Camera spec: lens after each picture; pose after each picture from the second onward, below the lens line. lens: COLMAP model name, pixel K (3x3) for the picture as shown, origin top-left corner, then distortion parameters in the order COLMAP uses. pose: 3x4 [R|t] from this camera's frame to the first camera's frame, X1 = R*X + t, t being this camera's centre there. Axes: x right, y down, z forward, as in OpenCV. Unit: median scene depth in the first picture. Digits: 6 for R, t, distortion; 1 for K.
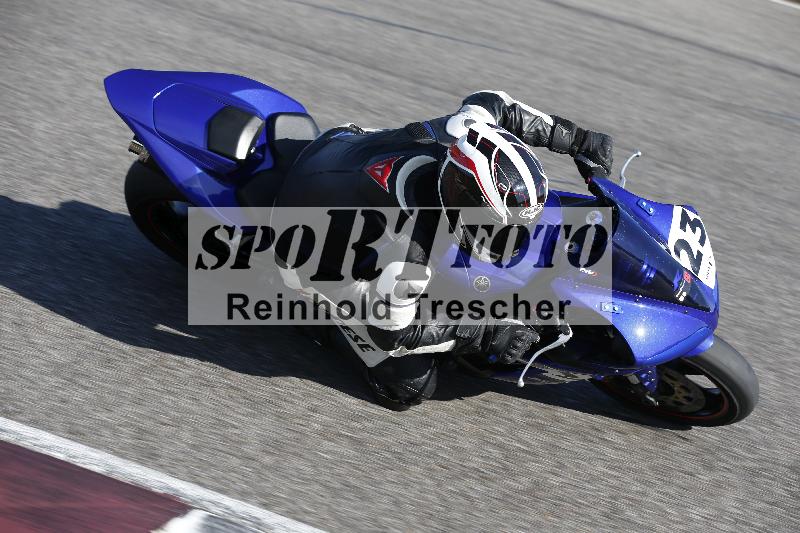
lens RADIAL K [[2652.0, 0, 400.0], [0, 2652.0, 266.5], [0, 0, 1]] dist [0.634332, 0.338130]
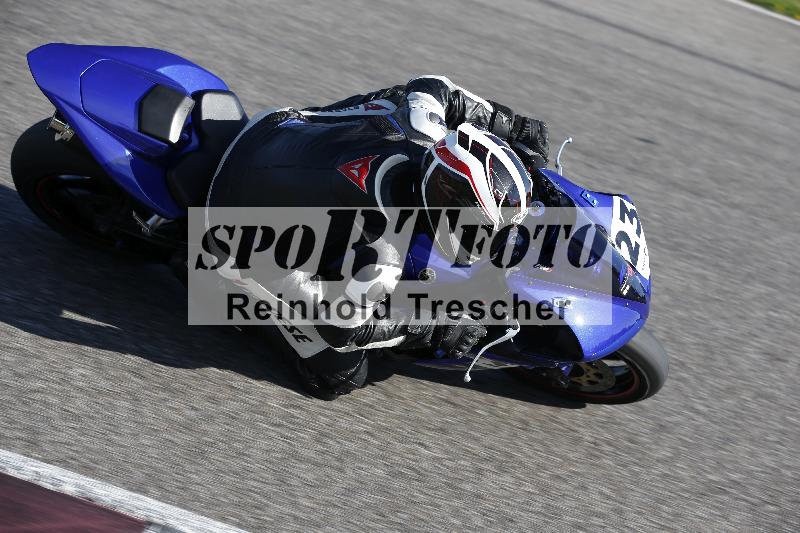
lens RADIAL K [[2652.0, 0, 400.0], [0, 2652.0, 266.5], [0, 0, 1]] dist [0.634332, 0.338130]
pose [[0.979219, 0.002969, 0.202784, -0.175052], [-0.015948, 0.997924, 0.062401, -0.057145], [-0.202178, -0.064338, 0.977233, 0.048309]]
